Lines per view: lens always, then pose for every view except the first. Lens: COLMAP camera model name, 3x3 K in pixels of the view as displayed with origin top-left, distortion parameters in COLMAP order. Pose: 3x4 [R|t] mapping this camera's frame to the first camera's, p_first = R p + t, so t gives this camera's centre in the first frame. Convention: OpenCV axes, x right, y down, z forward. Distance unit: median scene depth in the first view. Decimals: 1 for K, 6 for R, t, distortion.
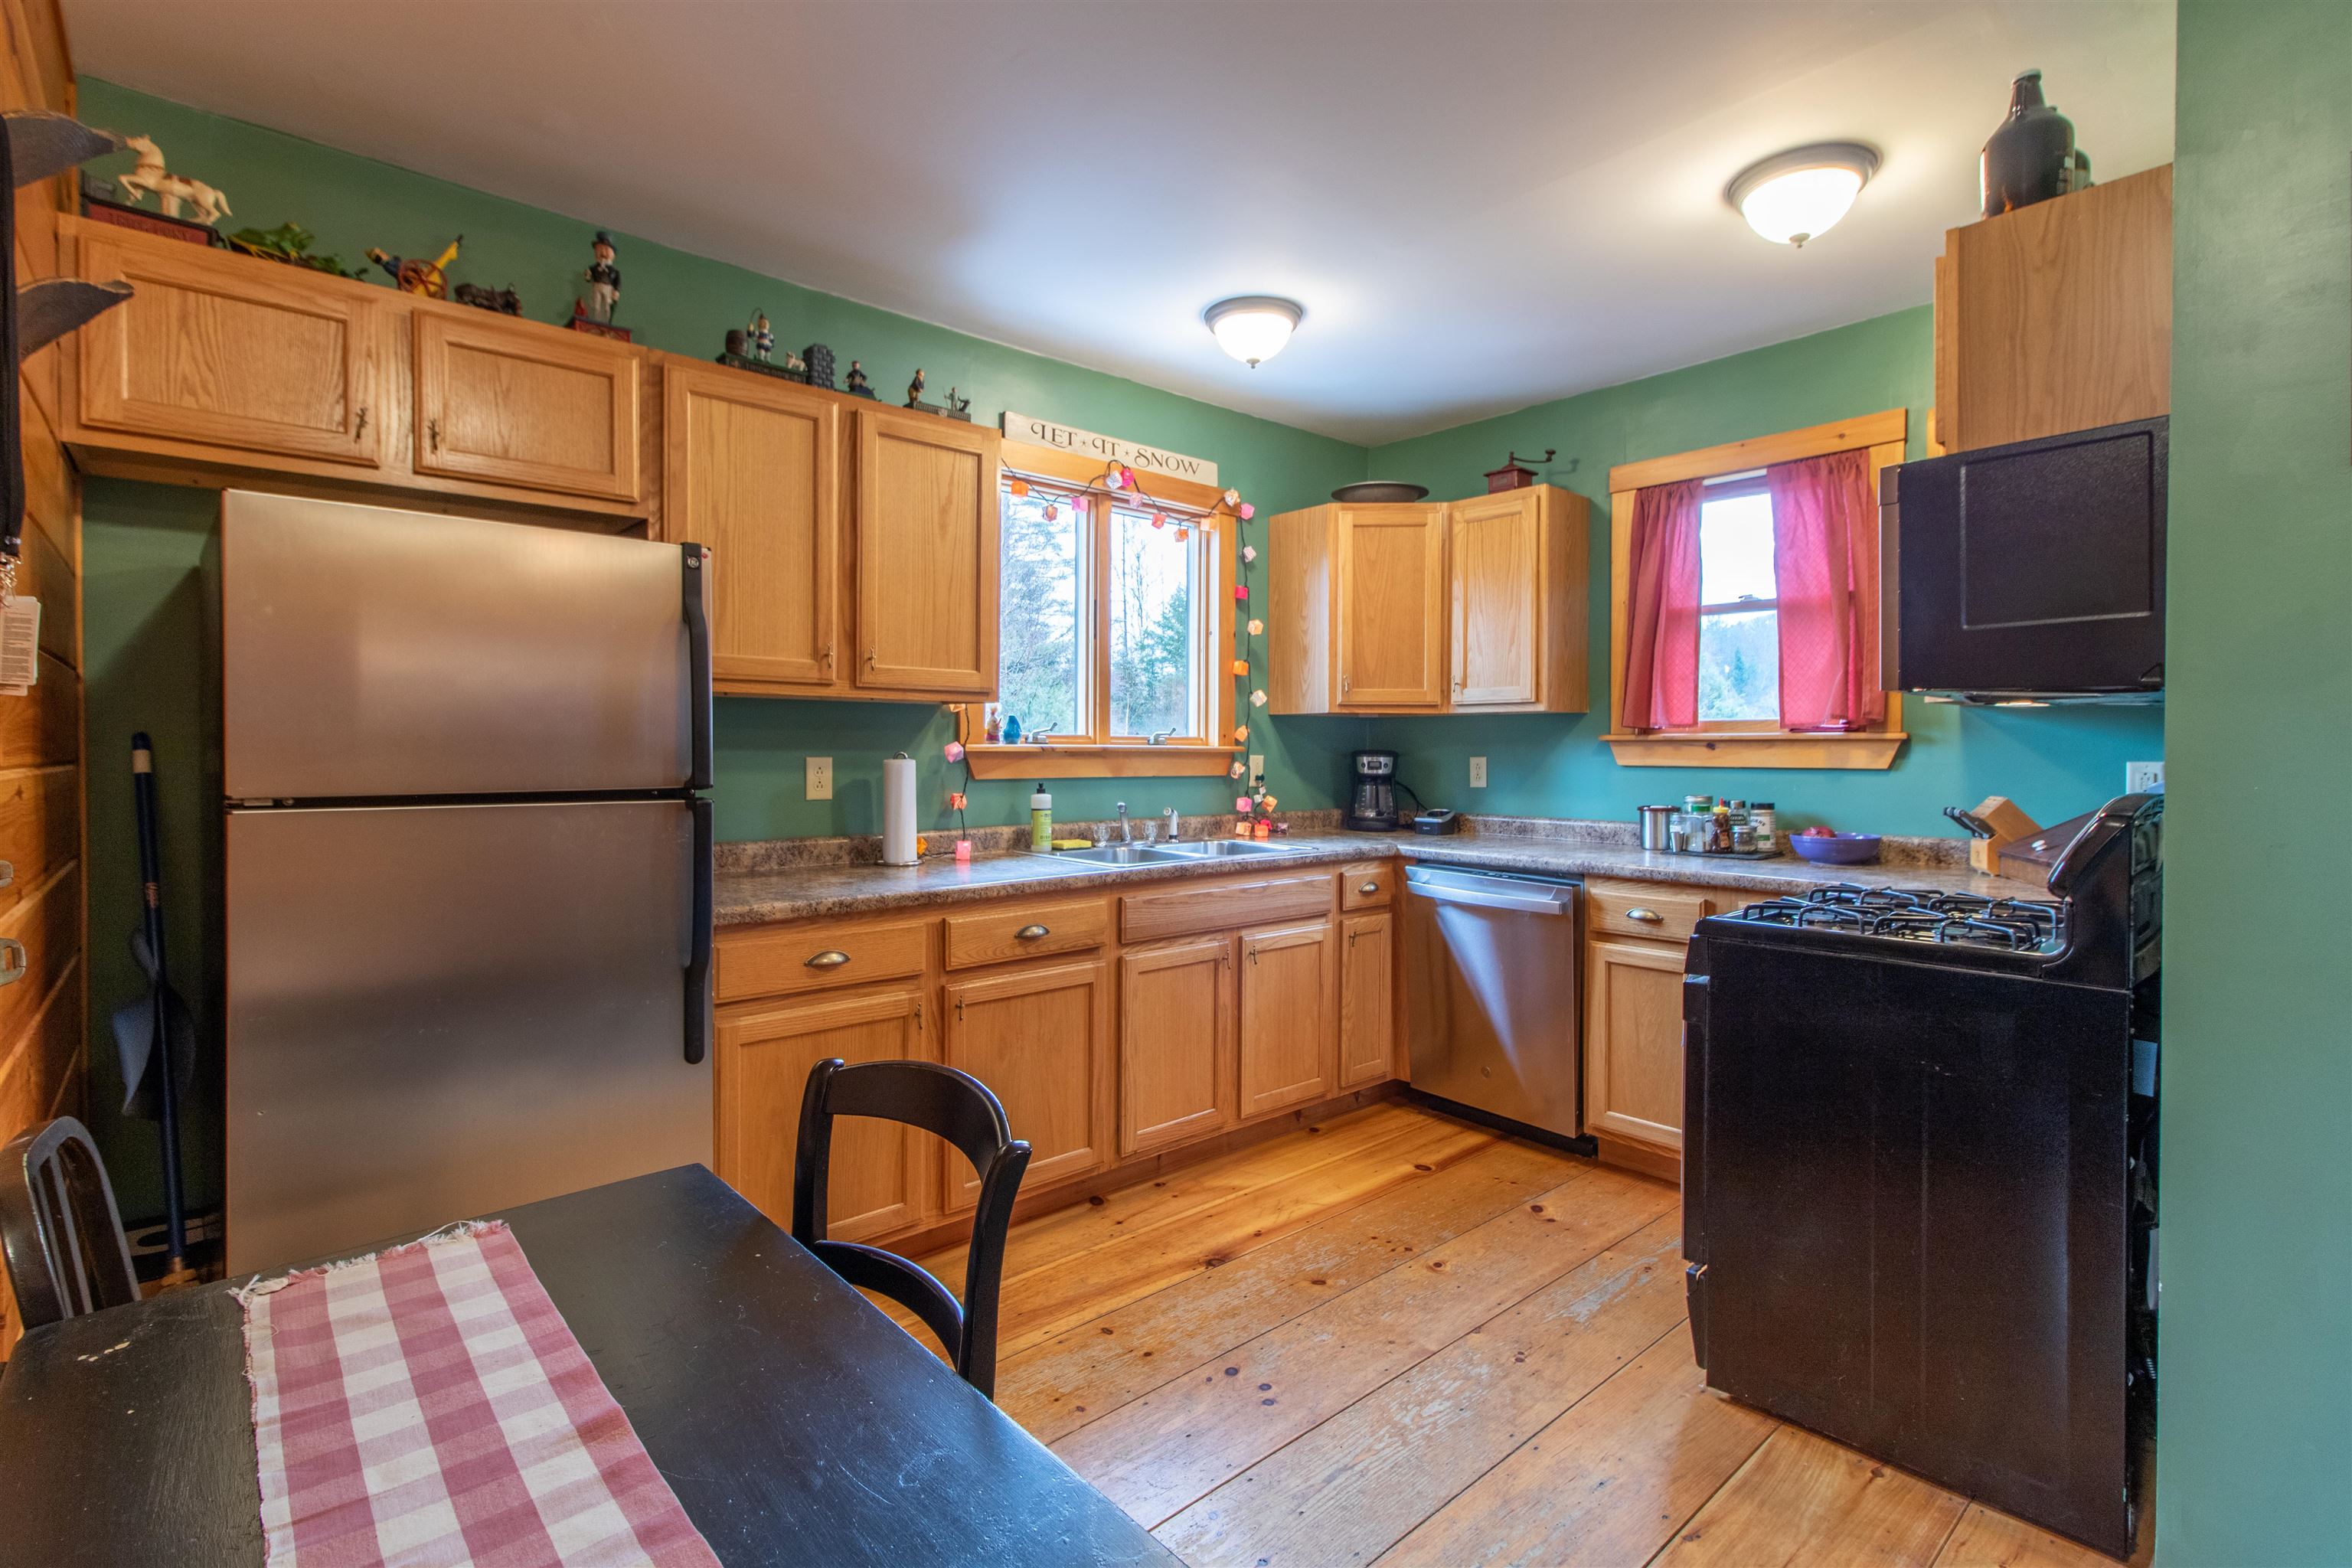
lens RADIAL K [[1084.1, 0, 1190.8], [0, 1084.1, 760.9], [0, 0, 1]] dist [0.003139, 0.000010]
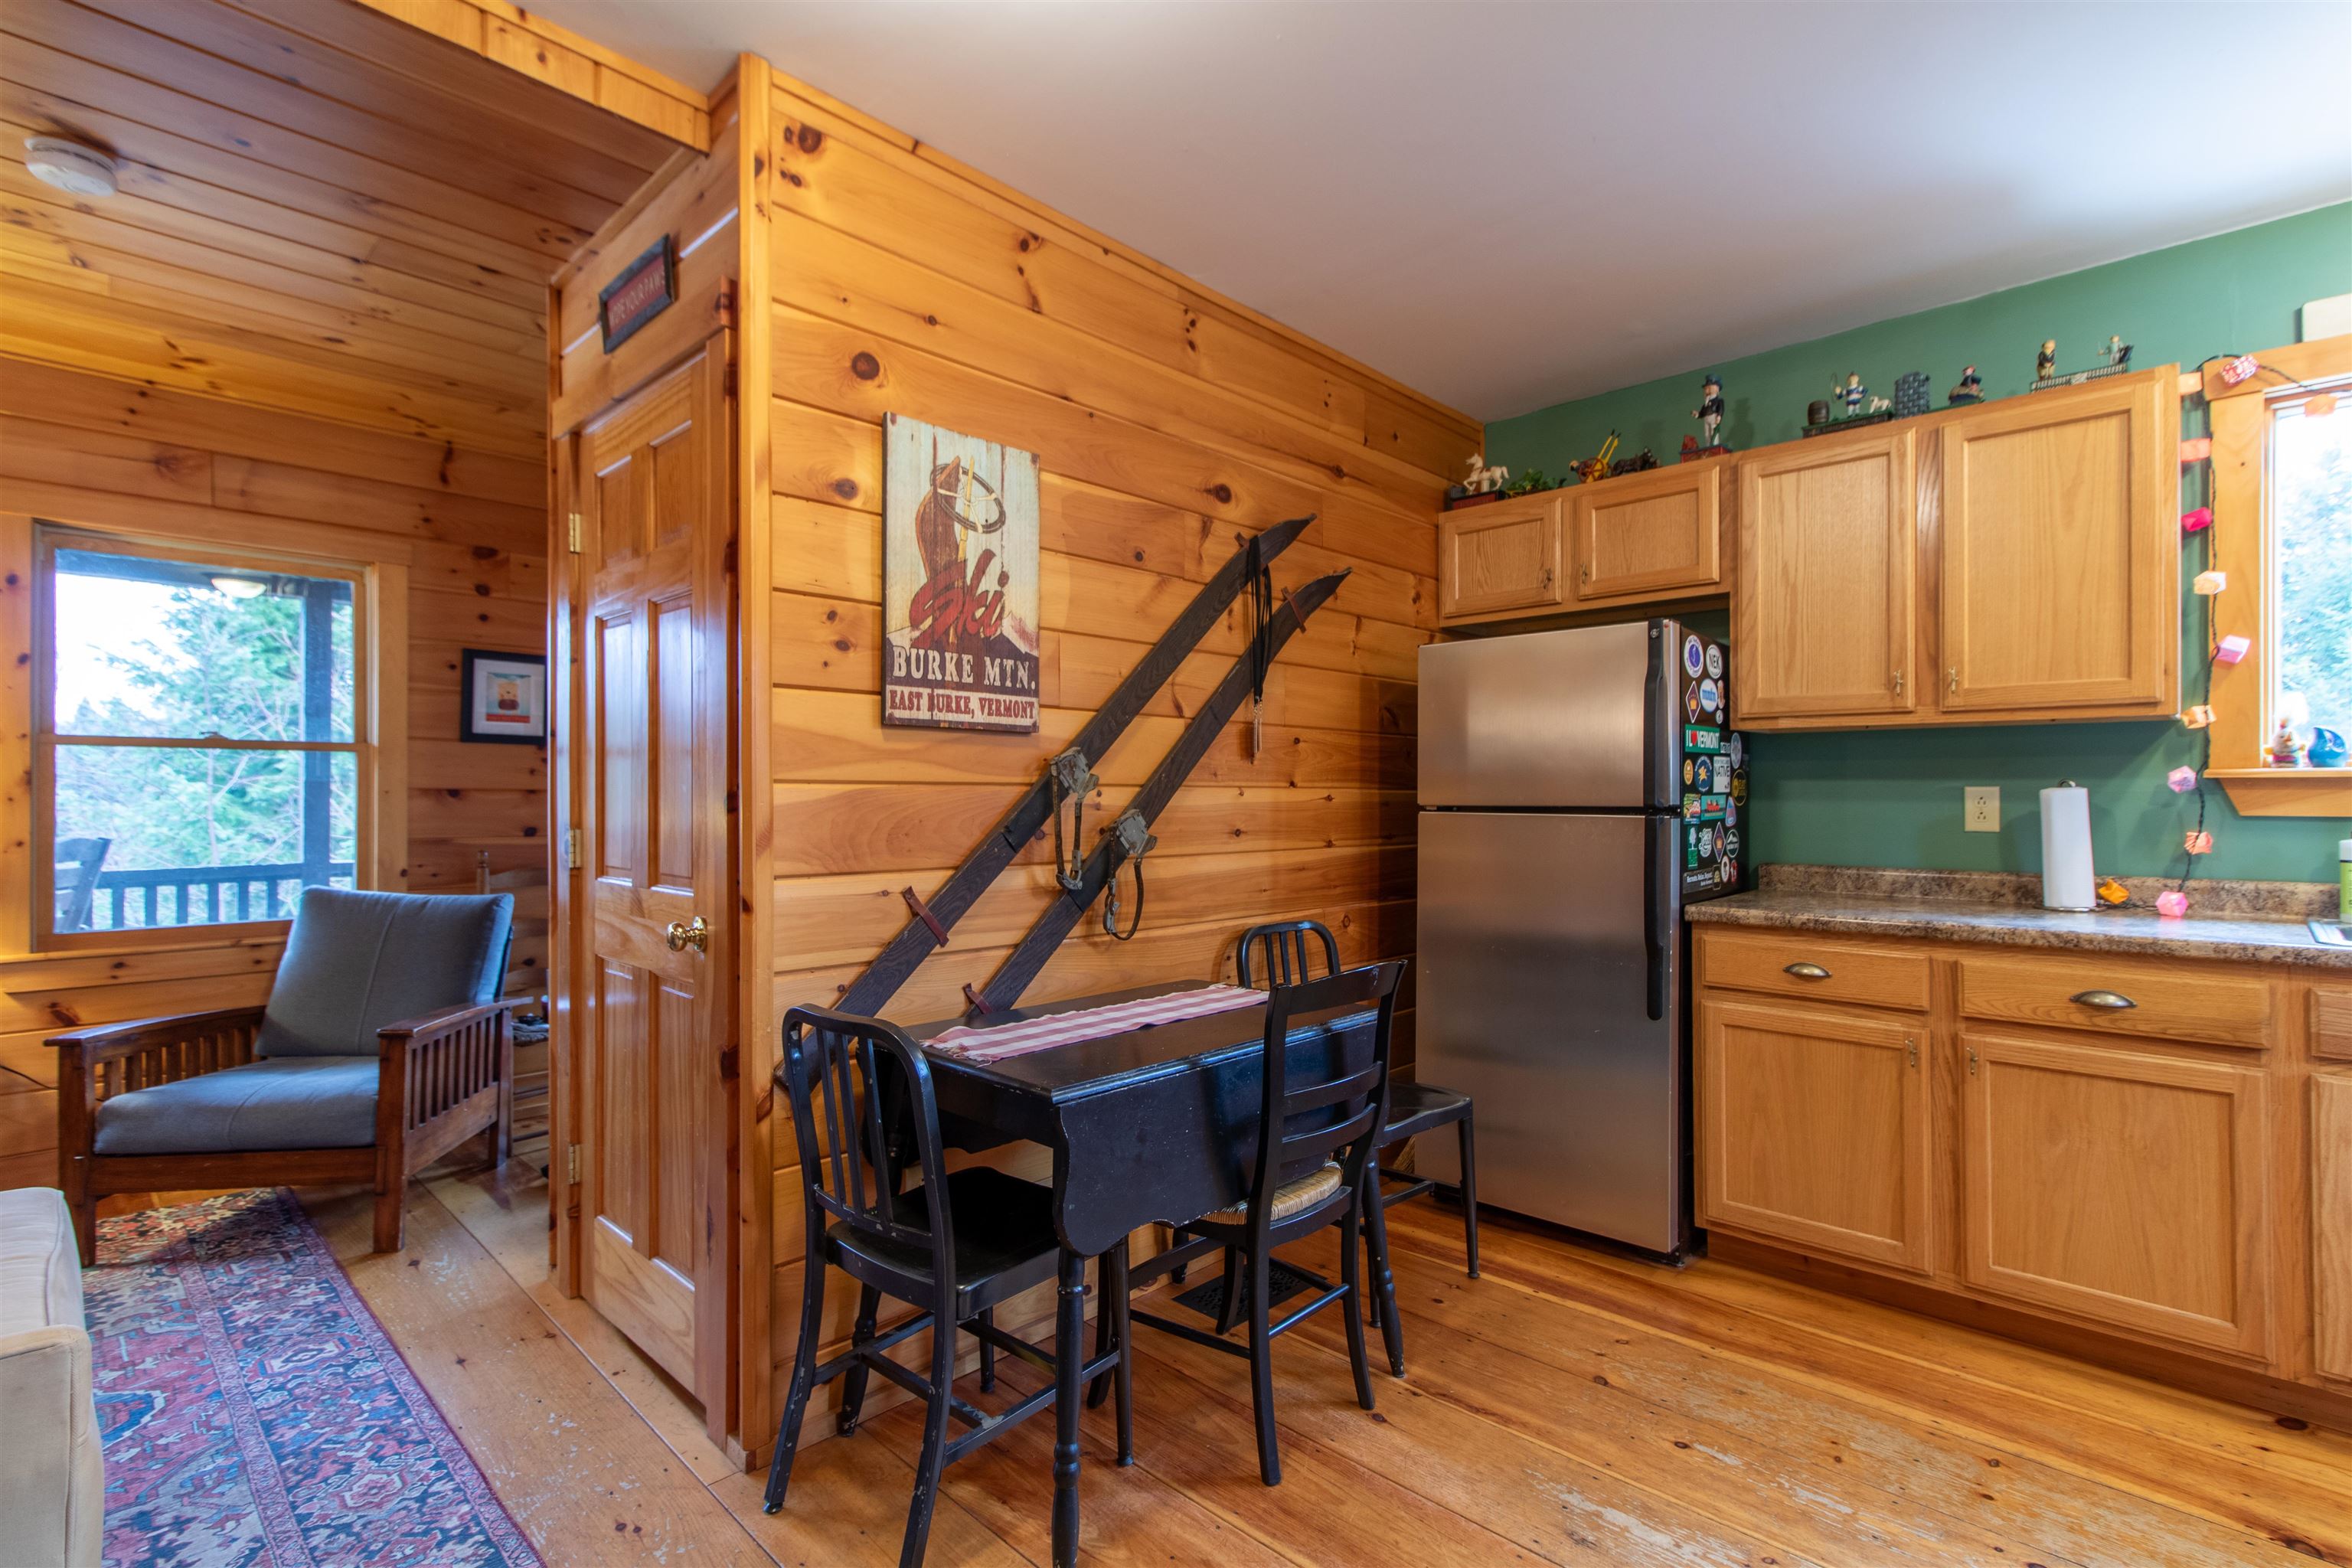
lens RADIAL K [[1084.1, 0, 1169.0], [0, 1084.1, 787.0], [0, 0, 1]] dist [0.003139, 0.000010]
pose [[0.064910, -0.008953, -0.997851, 0.619750], [-0.011463, 0.999887, -0.009717, 0.015953], [0.997825, 0.012069, 0.064800, 0.258997]]
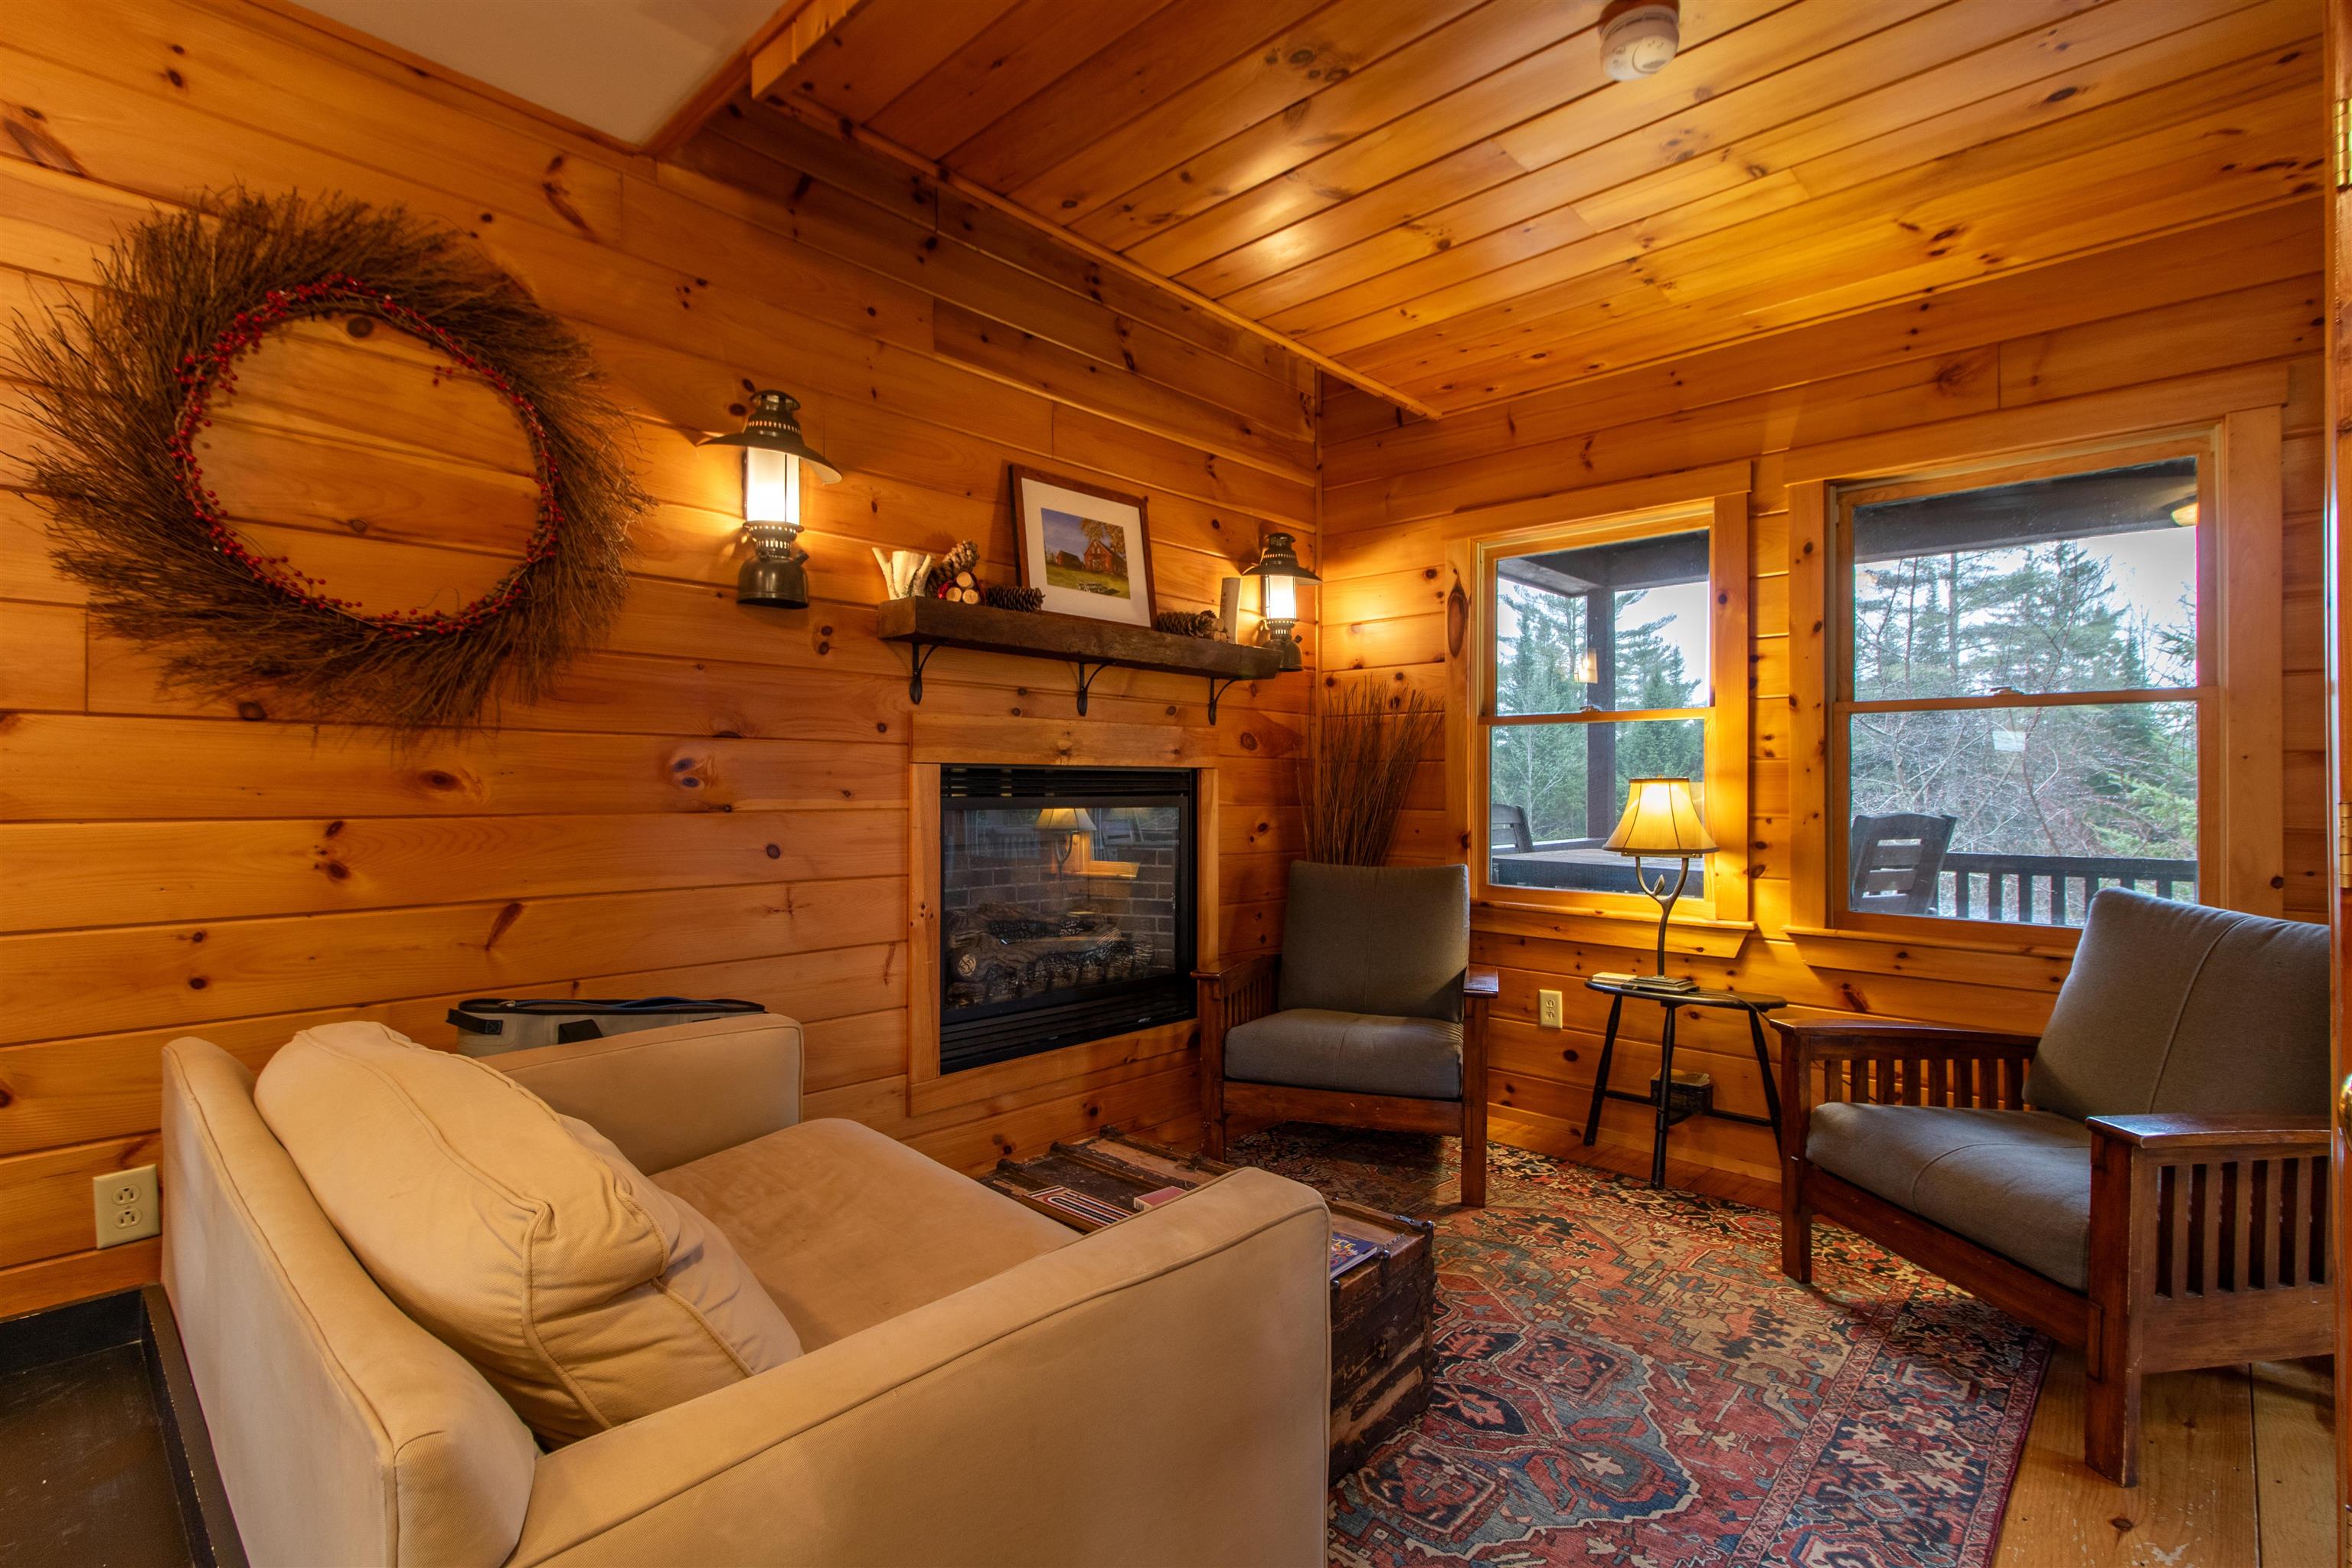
lens RADIAL K [[1084.1, 0, 1201.9], [0, 1084.1, 782.4], [0, 0, 1]] dist [0.003139, 0.000010]
pose [[-0.996165, -0.006796, -0.087225, 0.129855], [-0.007564, 0.999935, 0.008485, 0.039500], [0.087162, 0.009113, -0.996152, 0.188924]]
